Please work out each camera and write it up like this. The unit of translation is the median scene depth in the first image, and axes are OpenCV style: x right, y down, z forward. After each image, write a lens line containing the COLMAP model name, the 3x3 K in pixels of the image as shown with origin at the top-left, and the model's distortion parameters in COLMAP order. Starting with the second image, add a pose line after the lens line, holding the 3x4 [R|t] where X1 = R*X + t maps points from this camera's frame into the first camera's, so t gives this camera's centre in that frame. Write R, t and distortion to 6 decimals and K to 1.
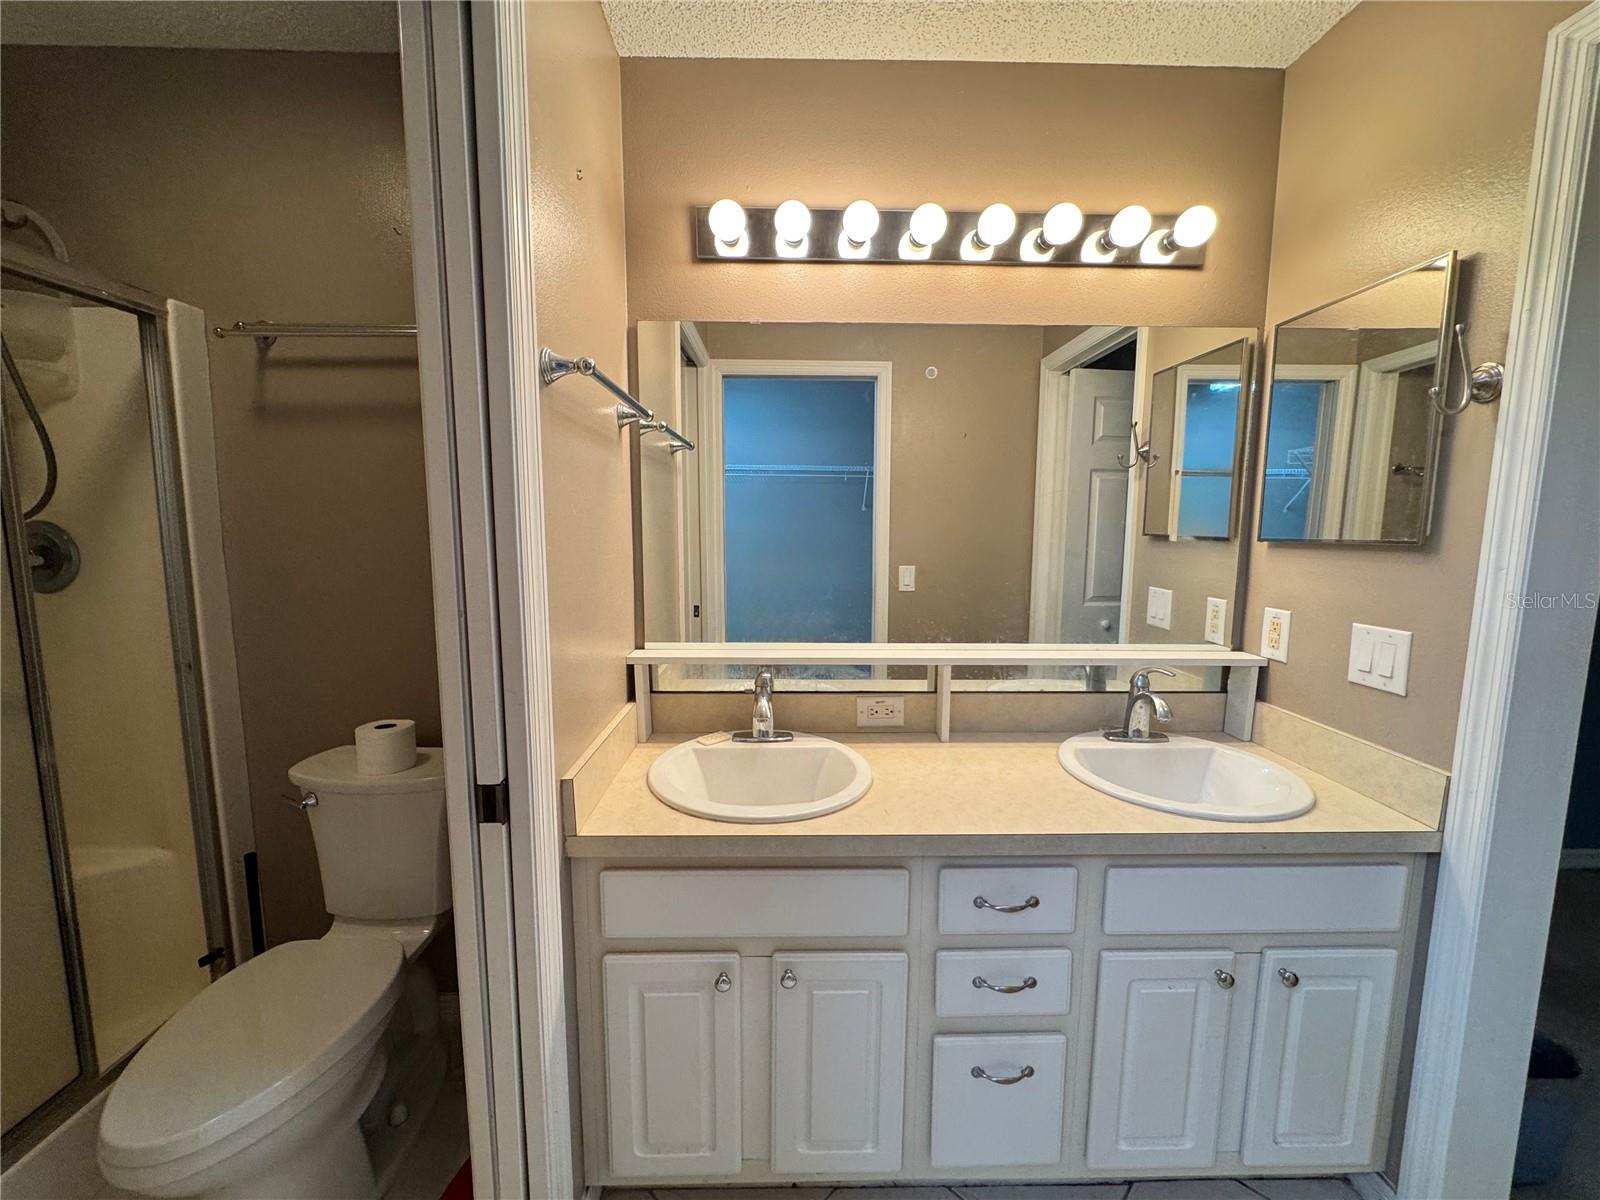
lens RADIAL K [[640.7, 0, 800.0], [0, 640.7, 600.0], [0, 0, 1]] dist [-0.002023, 0.000029]
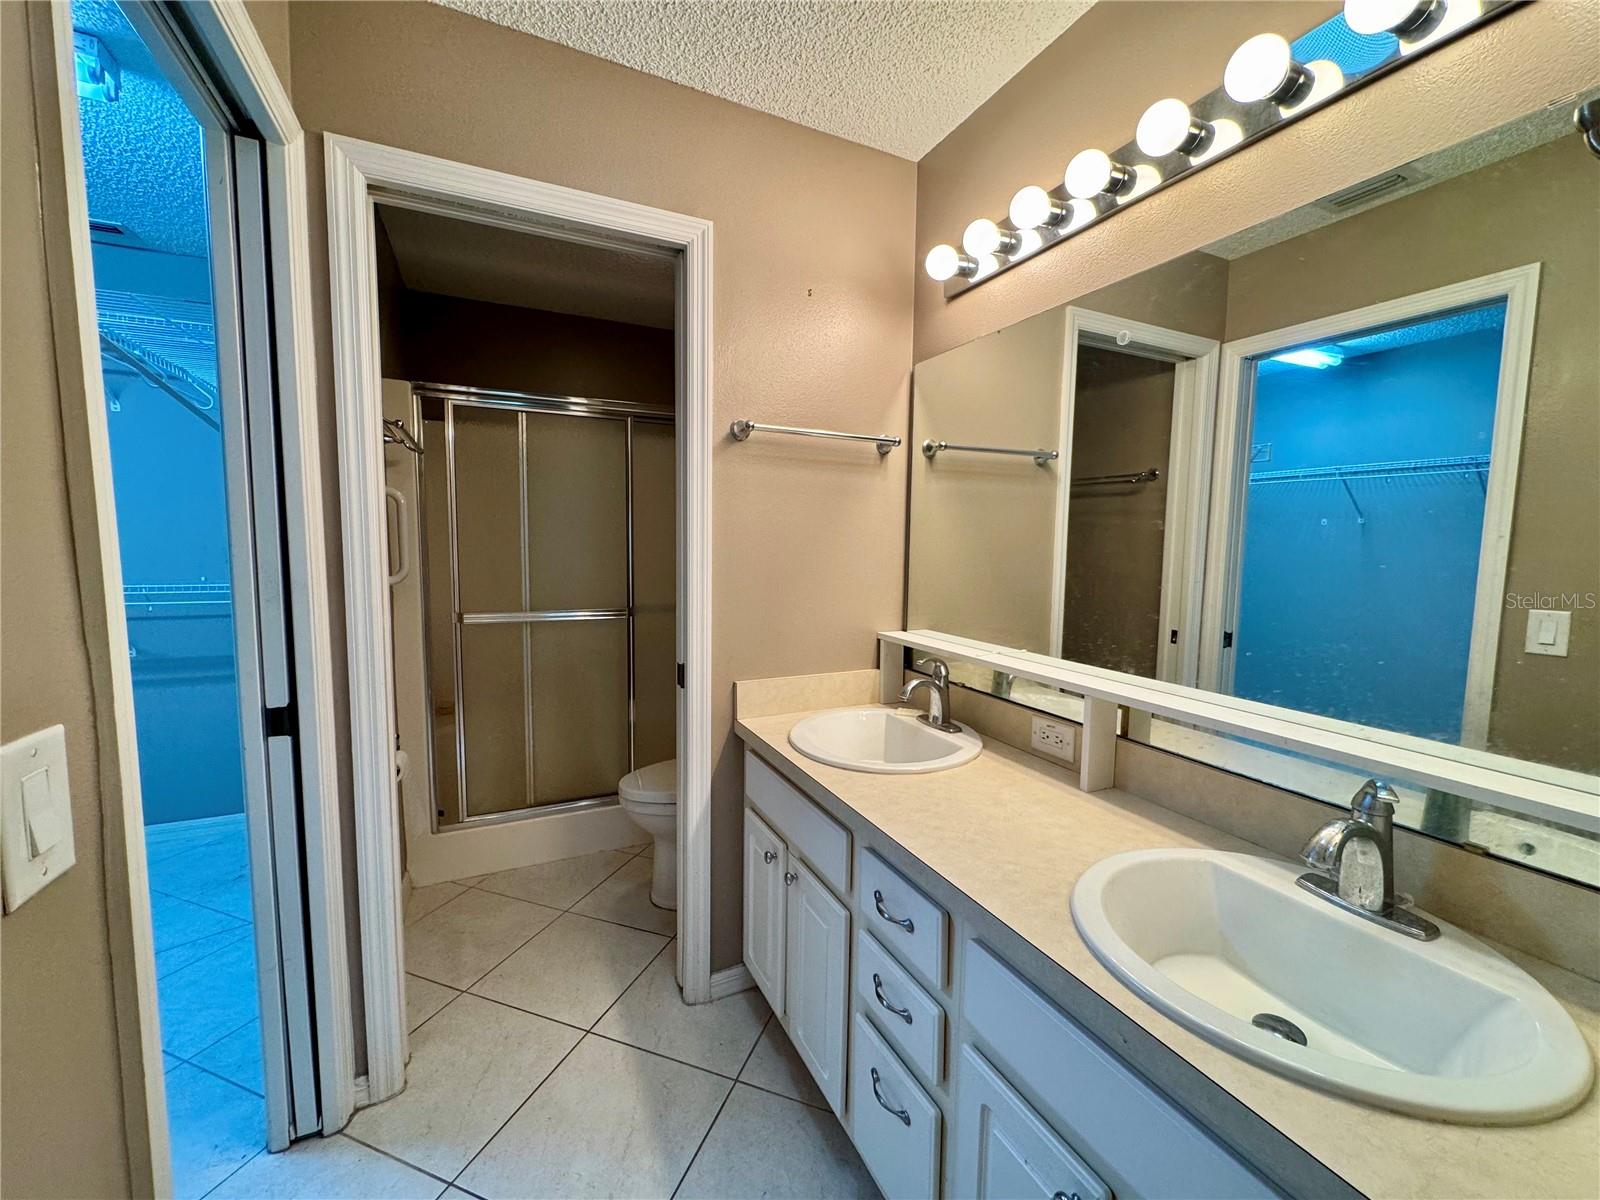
lens RADIAL K [[640.7, 0, 800.0], [0, 640.7, 600.0], [0, 0, 1]] dist [-0.002023, 0.000029]
pose [[0.407571, 0.083542, -0.909344, 0.835195], [-0.123648, 0.991684, 0.035687, -0.000904], [0.904763, 0.097894, 0.414512, 0.335942]]
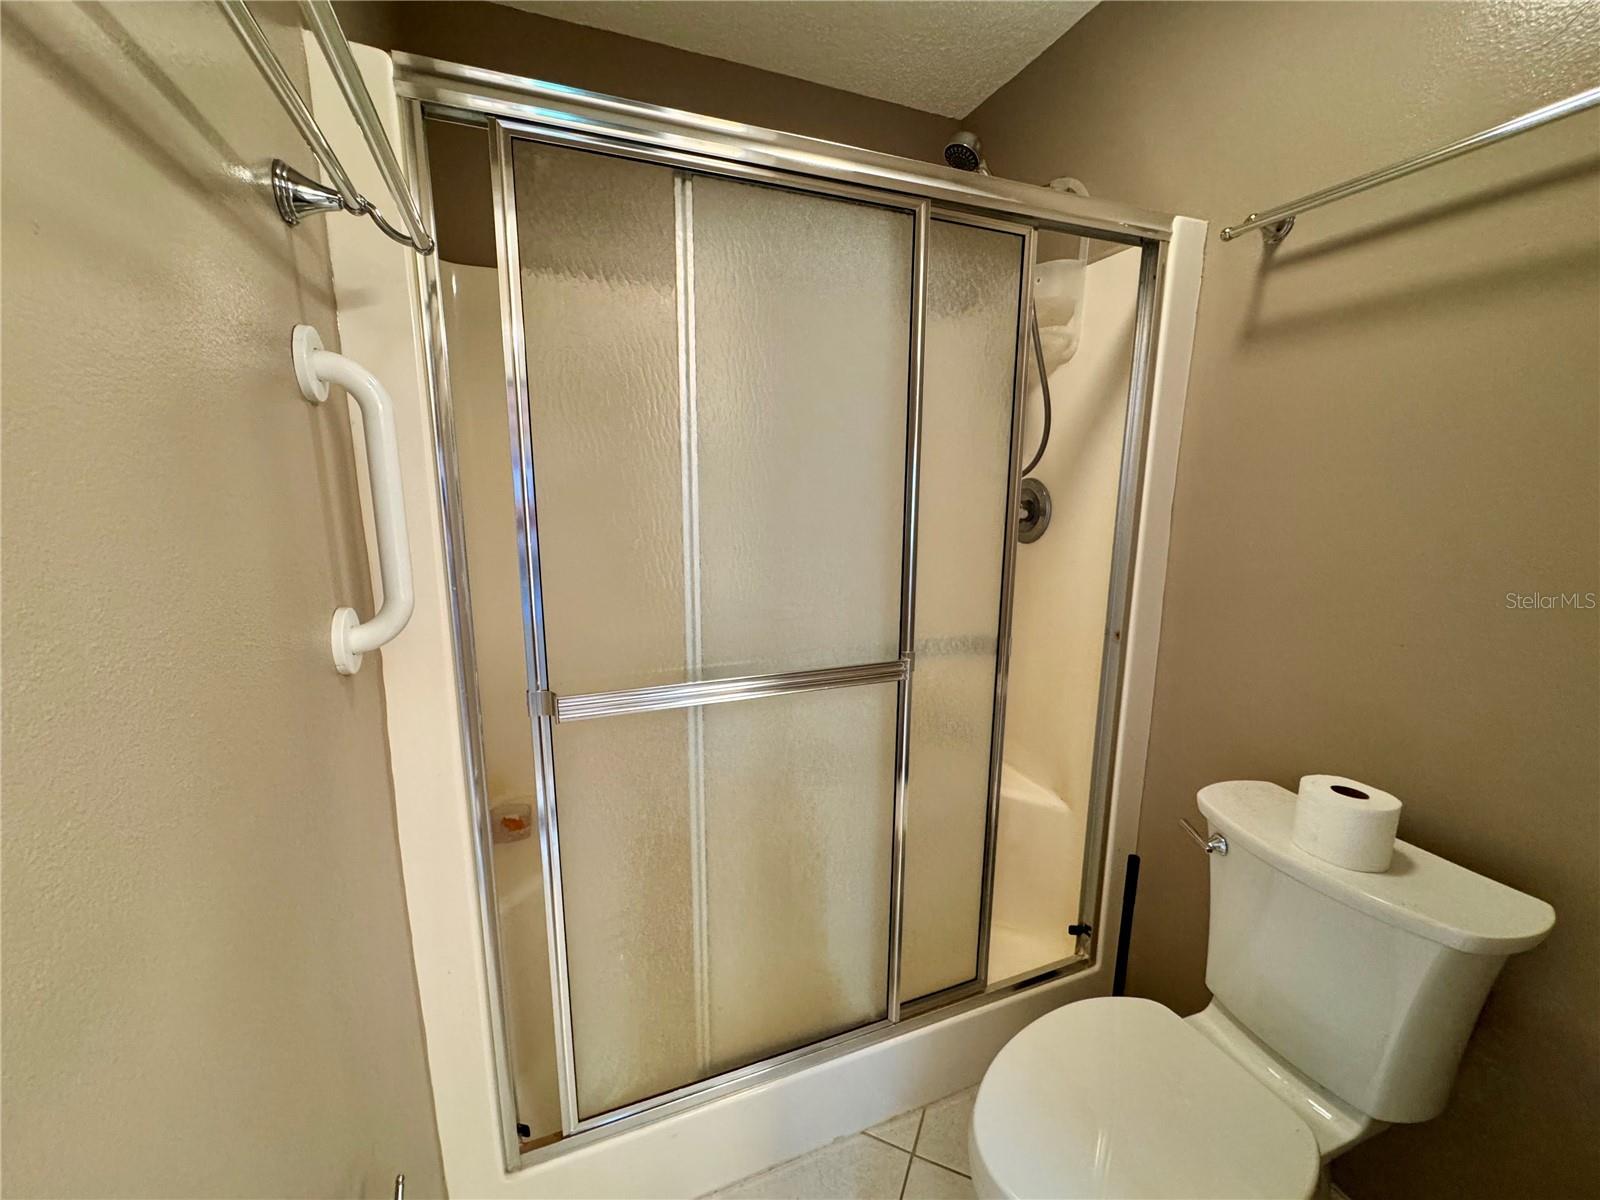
lens RADIAL K [[640.7, 0, 800.0], [0, 640.7, 600.0], [0, 0, 1]] dist [-0.002023, 0.000029]
pose [[0.356709, 0.164270, -0.919660, -0.270556], [-0.115824, 0.984600, 0.130945, -0.014154], [0.927008, 0.059810, 0.370242, 0.224380]]
